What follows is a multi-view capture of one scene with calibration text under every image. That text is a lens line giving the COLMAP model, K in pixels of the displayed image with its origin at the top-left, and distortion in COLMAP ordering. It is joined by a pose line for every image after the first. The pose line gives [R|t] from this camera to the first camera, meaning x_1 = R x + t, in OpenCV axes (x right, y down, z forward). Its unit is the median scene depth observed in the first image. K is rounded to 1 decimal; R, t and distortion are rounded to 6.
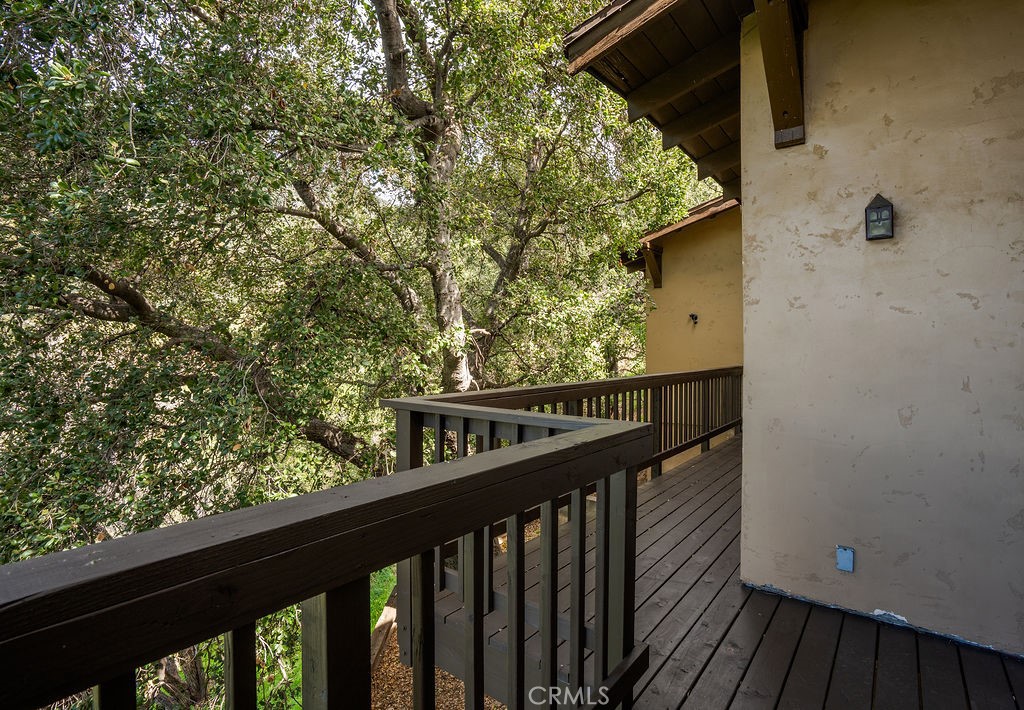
lens RADIAL K [[483.2, 0, 511.5], [0, 483.2, 354.4], [0, 0, 1]] dist [0.000386, 0.000008]
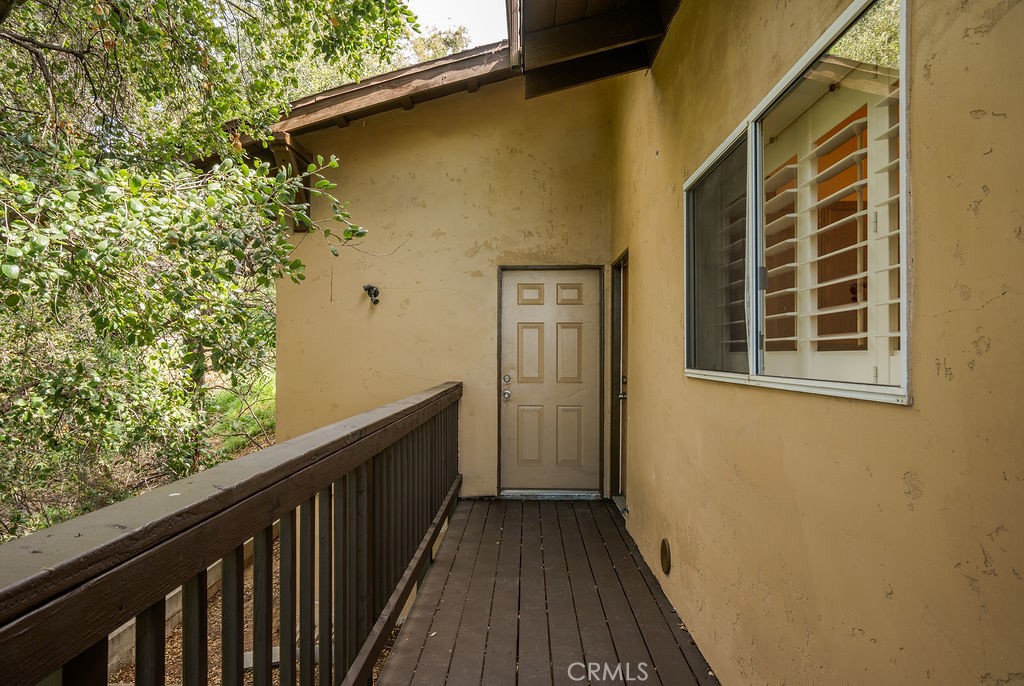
lens RADIAL K [[659.3, 0, 510.2], [0, 659.3, 346.5], [0, 0, 1]] dist [-0.002599, -0.000240]
pose [[0.791847, 0.005296, 0.610697, 0.067302], [0.006021, 0.999846, -0.016477, -0.004219], [-0.610690, 0.016725, 0.791693, 0.409493]]
